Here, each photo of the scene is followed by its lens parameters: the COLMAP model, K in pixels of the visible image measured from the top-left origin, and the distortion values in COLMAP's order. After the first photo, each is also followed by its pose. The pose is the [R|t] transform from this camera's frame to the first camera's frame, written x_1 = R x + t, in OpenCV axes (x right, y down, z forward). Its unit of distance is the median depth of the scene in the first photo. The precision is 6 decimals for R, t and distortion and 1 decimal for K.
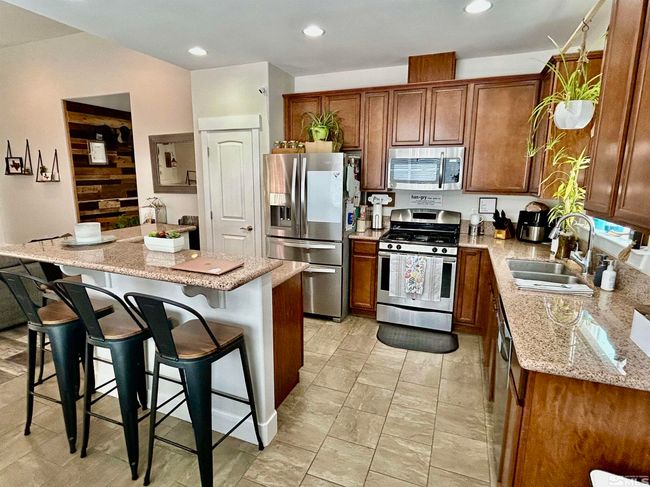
lens RADIAL K [[350.9, 0, 324.4], [0, 350.9, 240.6], [0, 0, 1]] dist [-0.002755, 0.000096]
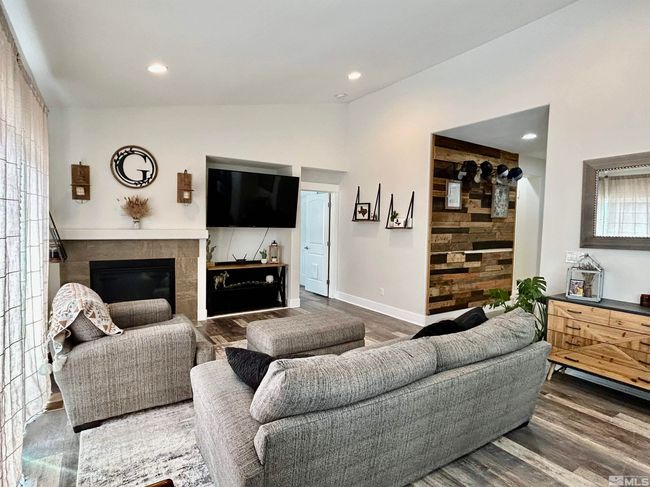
lens RADIAL K [[350.9, 0, 325.1], [0, 350.9, 243.6], [0, 0, 1]] dist [-0.002755, 0.000096]
pose [[0.814041, 0.039559, -0.579459, -0.417026], [-0.120049, 0.987594, -0.101227, -0.018975], [0.568265, 0.151967, 0.808691, 0.184748]]
